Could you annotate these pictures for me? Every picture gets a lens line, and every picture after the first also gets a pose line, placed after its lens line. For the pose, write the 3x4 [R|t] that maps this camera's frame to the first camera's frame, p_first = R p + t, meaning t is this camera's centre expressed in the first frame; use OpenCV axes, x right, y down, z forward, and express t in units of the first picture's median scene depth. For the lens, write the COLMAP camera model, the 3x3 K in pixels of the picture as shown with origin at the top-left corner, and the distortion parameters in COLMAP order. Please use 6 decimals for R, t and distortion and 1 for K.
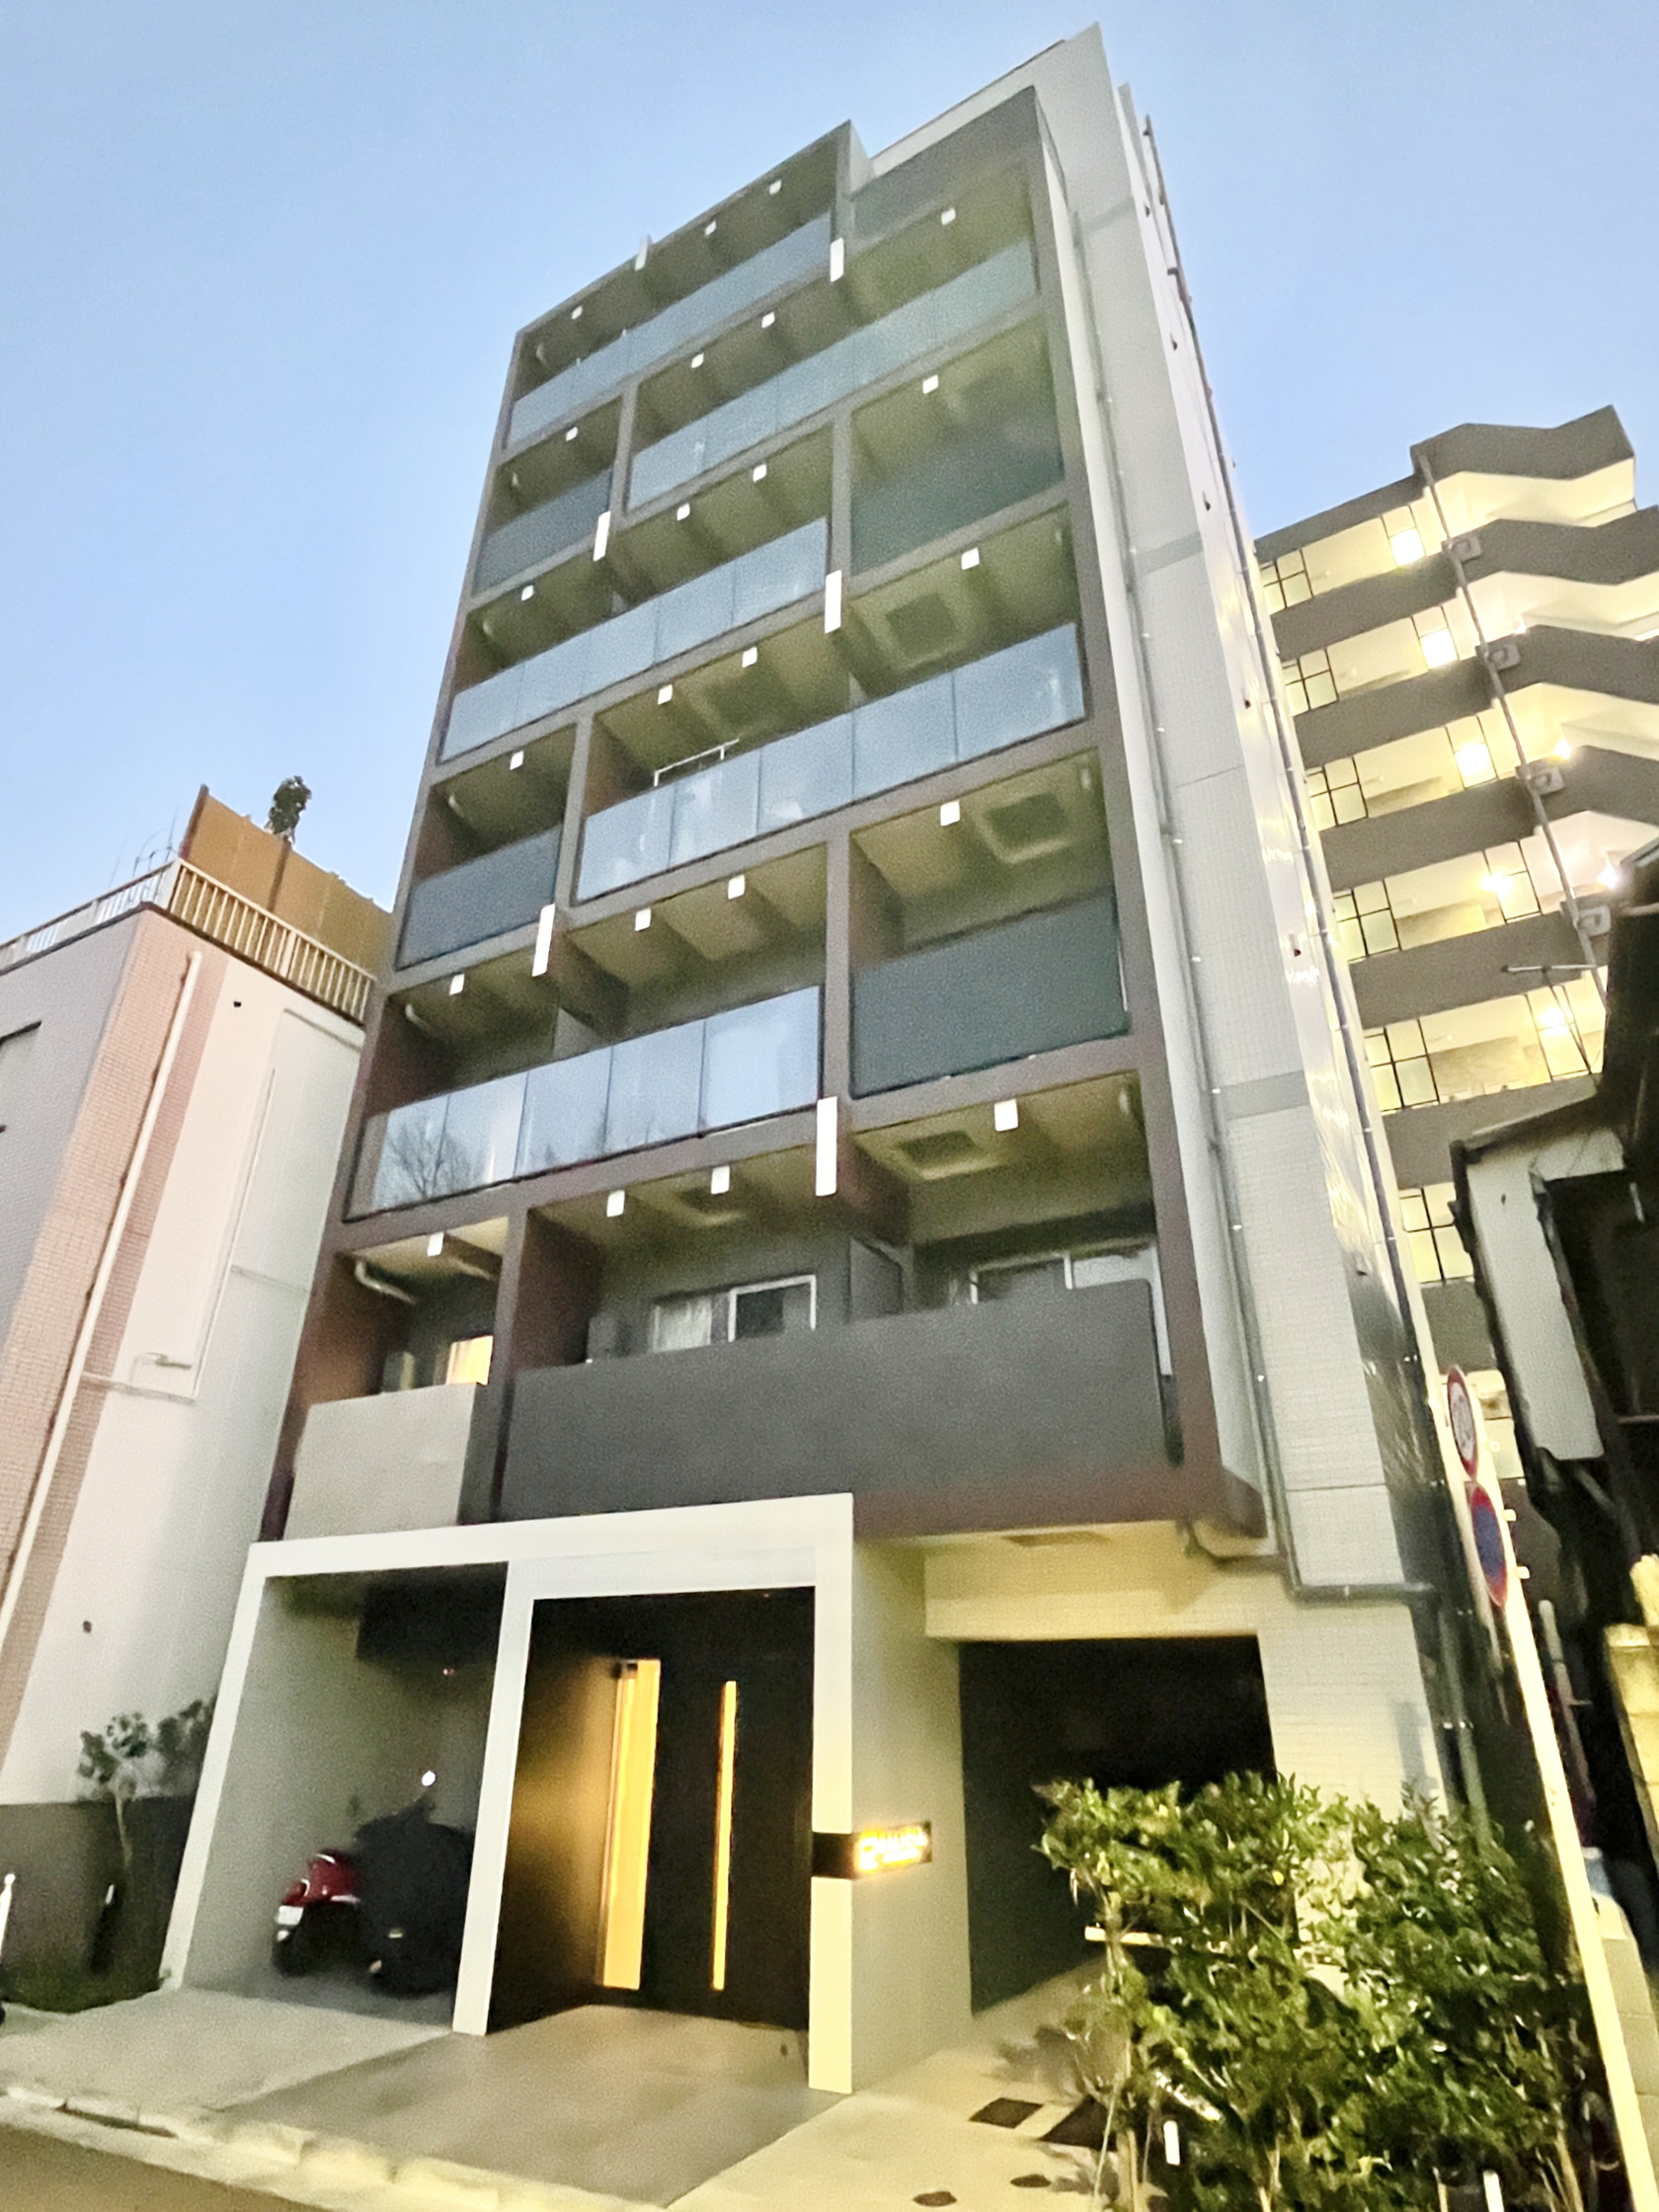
lens RADIAL K [[1185.7, 0, 829.5], [0, 1185.7, 1106.0], [0, 0, 1]] dist [-0.001074, -0.000173]
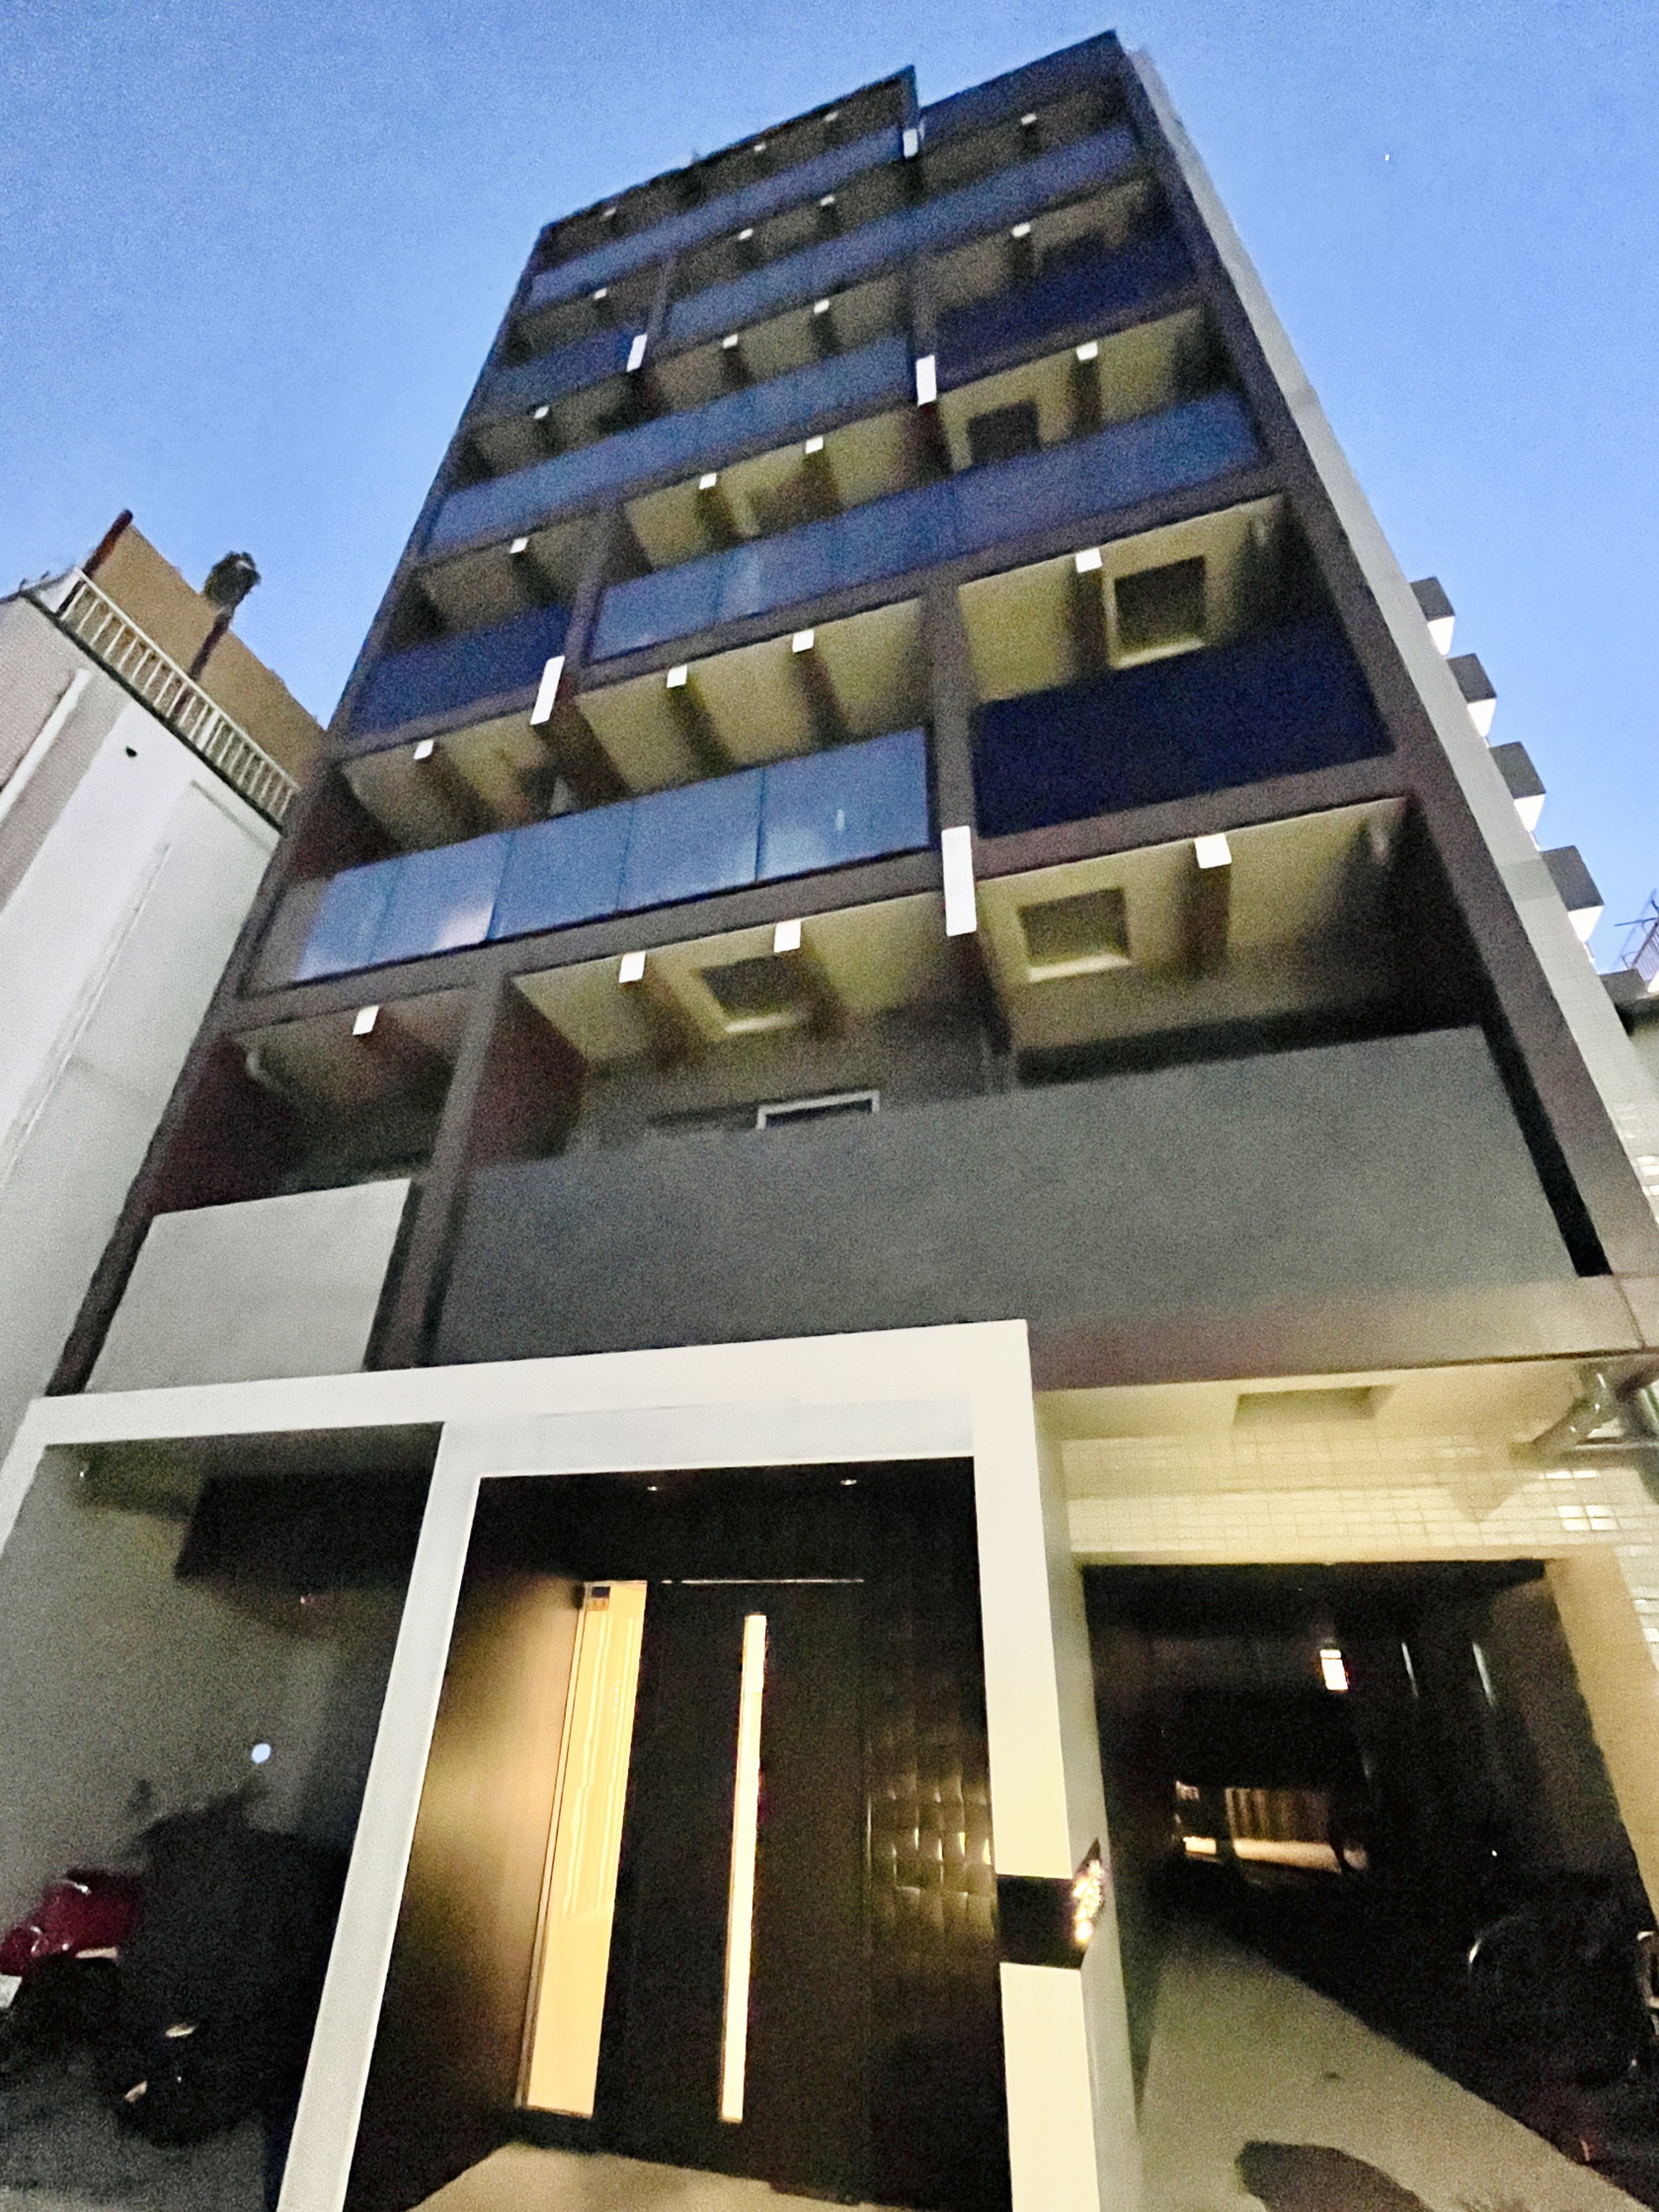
lens RADIAL K [[959.5, 0, 829.5], [0, 959.5, 1106.0], [0, 0, 1]] dist [-0.001923, -0.000735]
pose [[0.981108, 0.107396, 0.160915, -0.143169], [-0.098195, 0.993100, -0.064102, 0.193565], [-0.166690, 0.047090, 0.984884, 0.372365]]
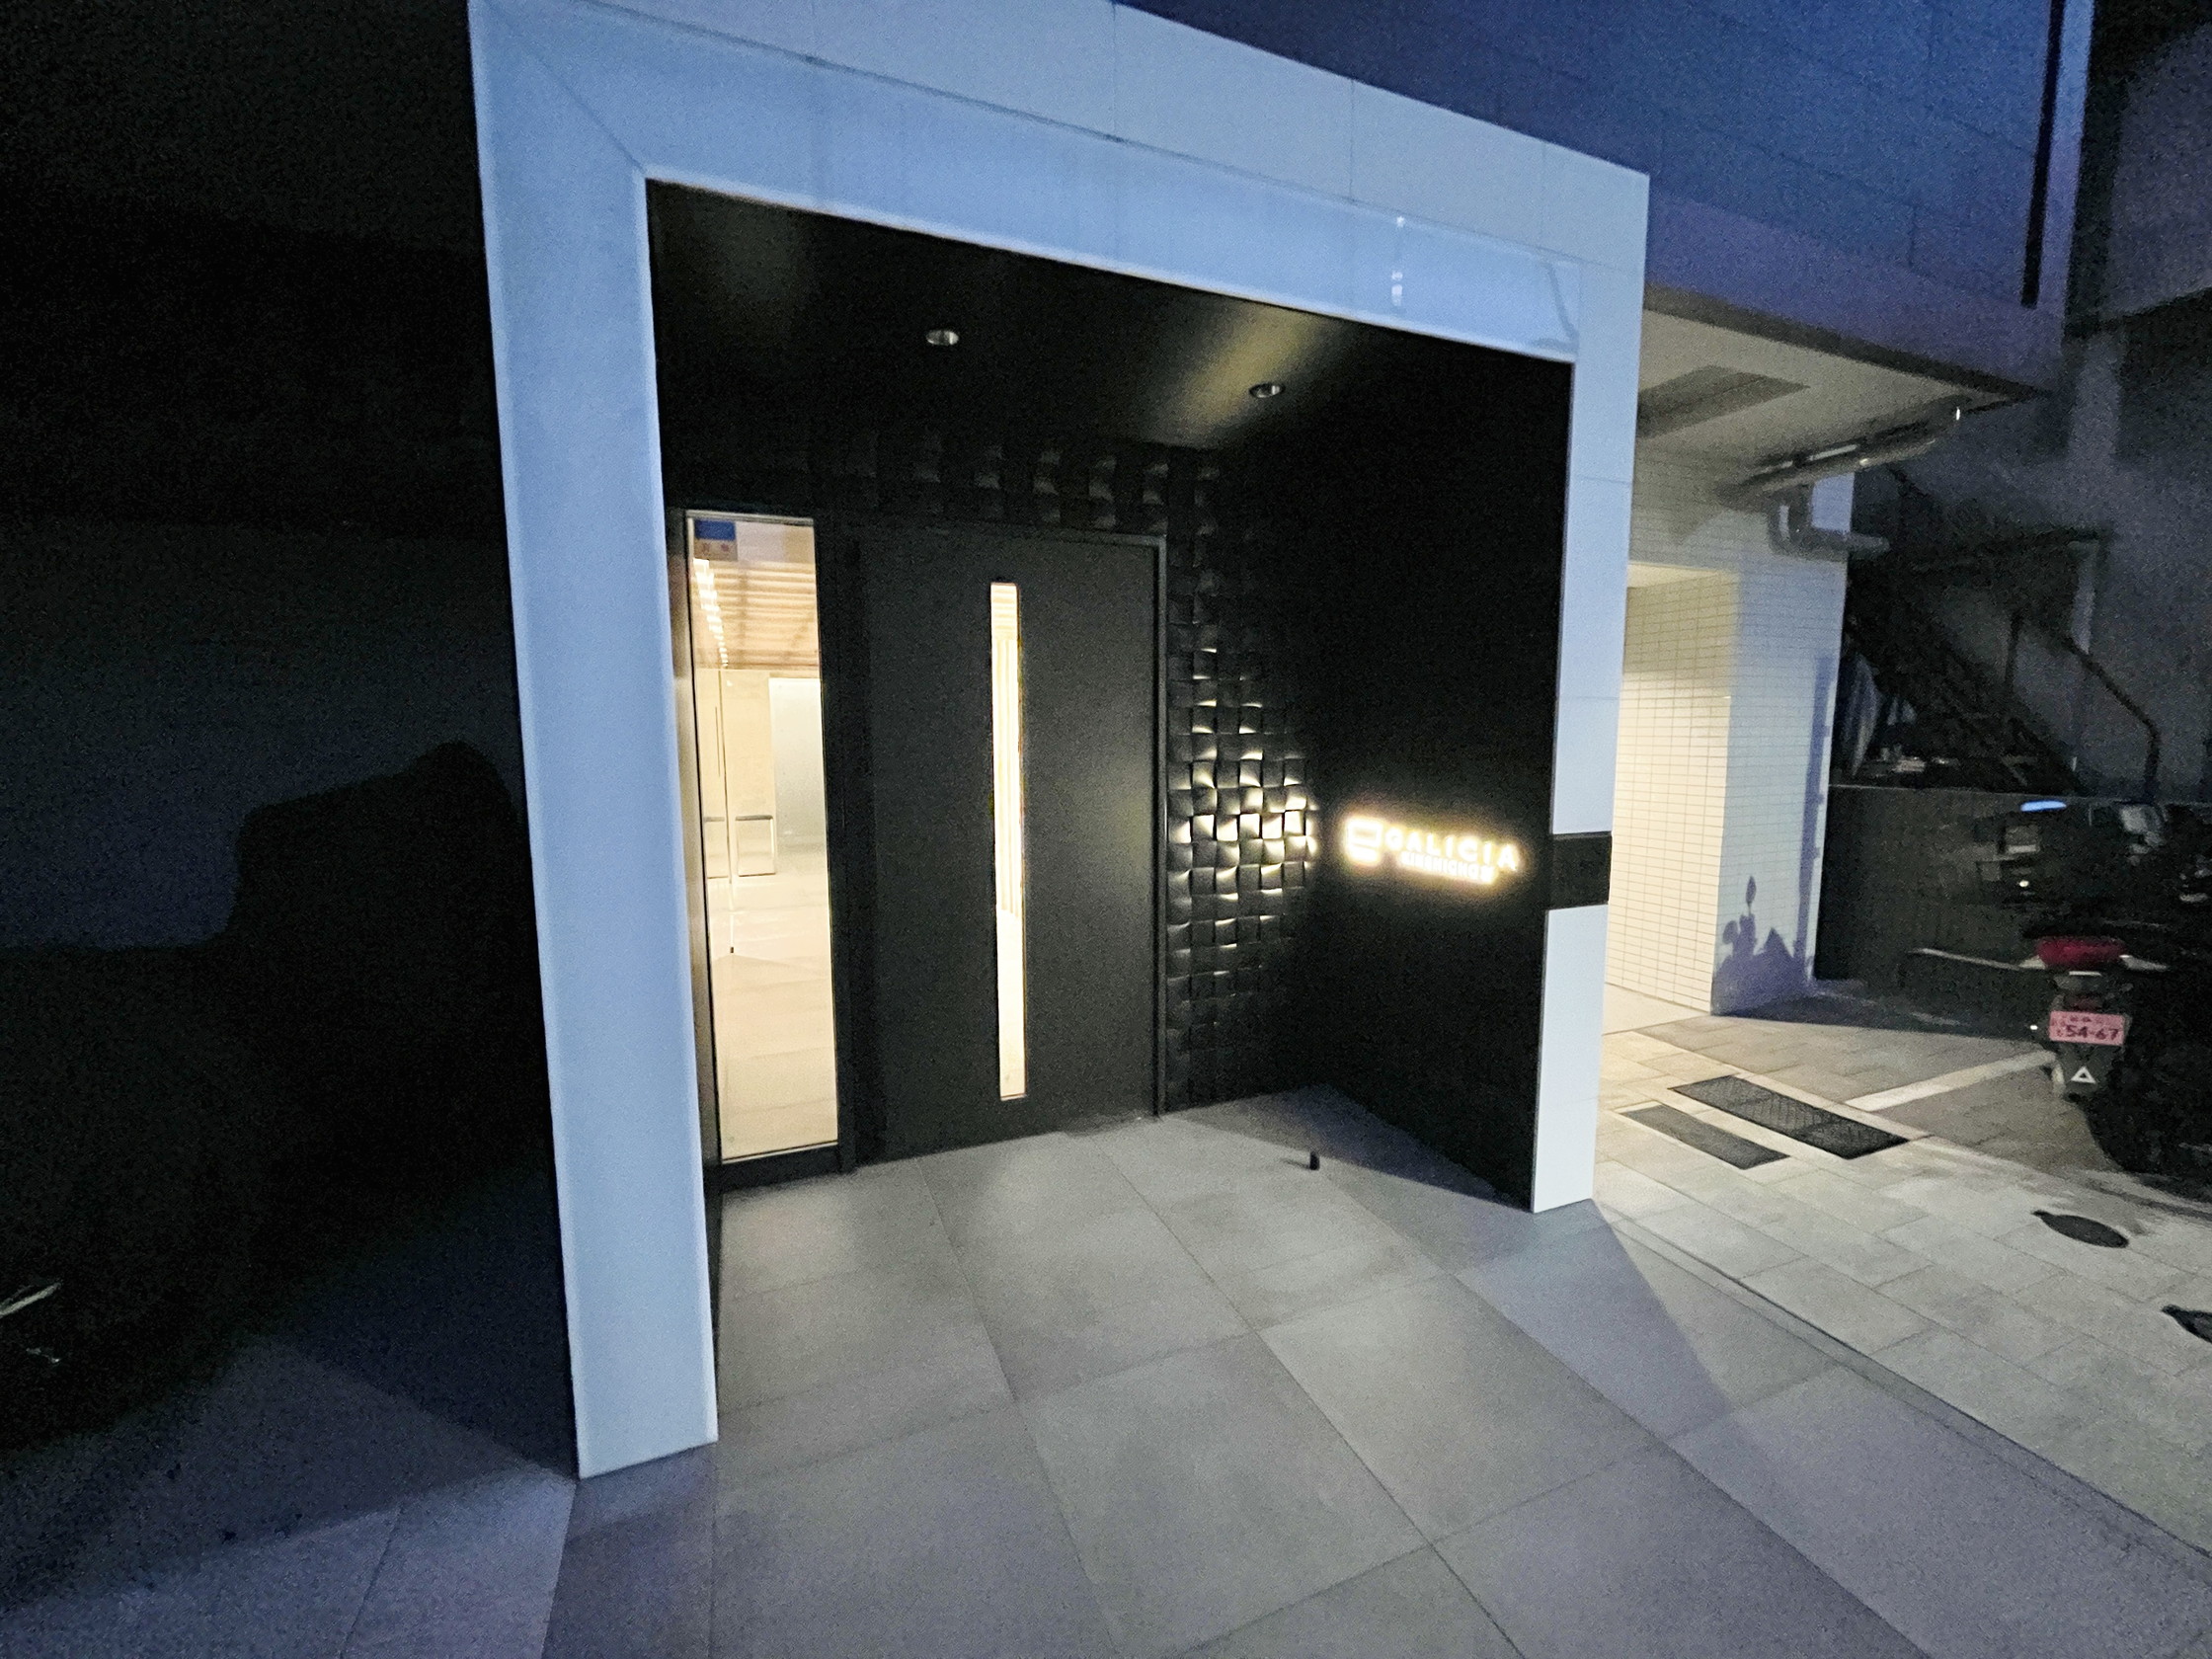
lens RADIAL K [[896.7, 0, 1106.0], [0, 896.7, 829.5], [0, 0, 1]] dist [-0.002462, -0.000138]
pose [[0.631845, -0.092592, 0.769545, -0.297696], [-0.347084, 0.853934, 0.387723, 0.363776], [-0.693040, -0.512078, 0.507417, 0.646560]]
